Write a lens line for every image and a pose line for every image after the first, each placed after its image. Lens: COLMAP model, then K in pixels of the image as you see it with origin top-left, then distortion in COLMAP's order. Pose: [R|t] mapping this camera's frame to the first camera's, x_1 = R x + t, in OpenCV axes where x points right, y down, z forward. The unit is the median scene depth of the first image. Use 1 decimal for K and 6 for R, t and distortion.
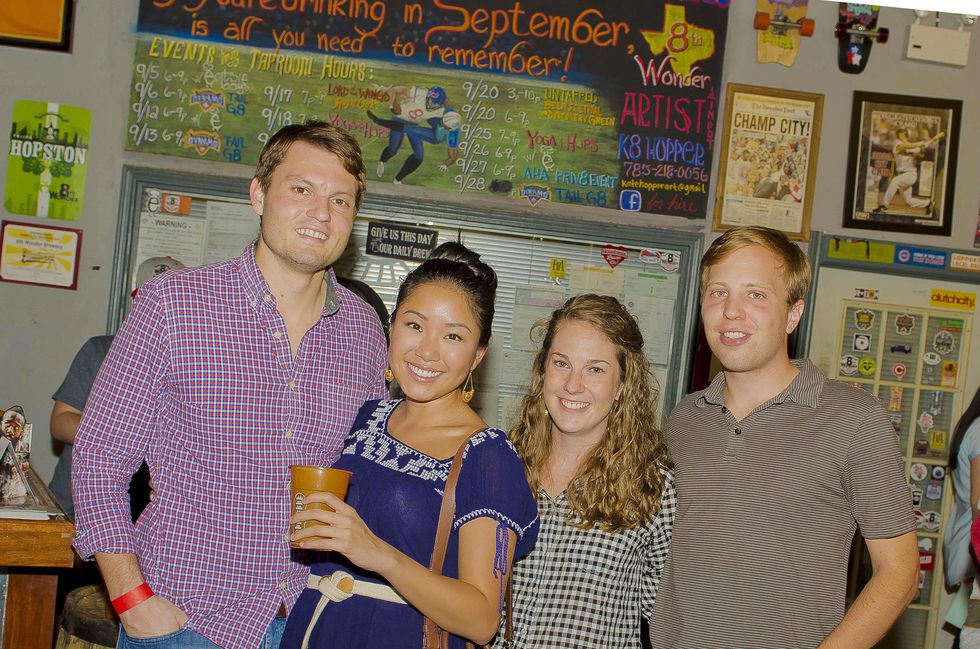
lens RADIAL K [[1247.4, 0, 490.0], [0, 1247.4, 324.5], [0, 0, 1]] dist [0.102938, -0.062201]
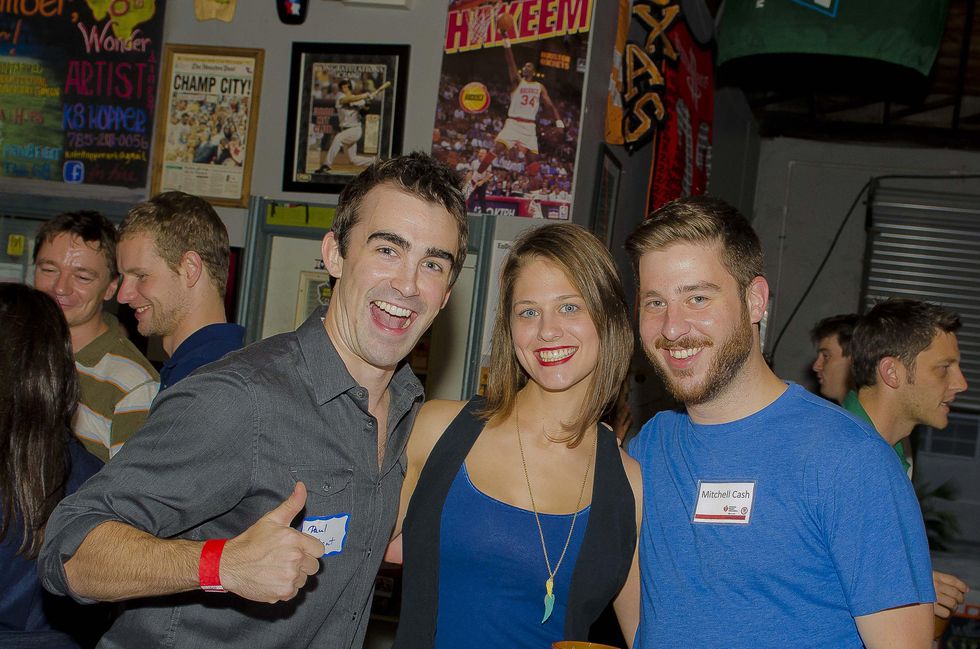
lens RADIAL K [[1247.4, 0, 490.0], [0, 1247.4, 324.5], [0, 0, 1]] dist [0.102938, -0.062201]
pose [[0.940443, -0.017680, -0.339491, 0.731241], [-0.010712, 0.996610, -0.081576, 0.091548], [0.339782, 0.080354, 0.937065, 0.211869]]
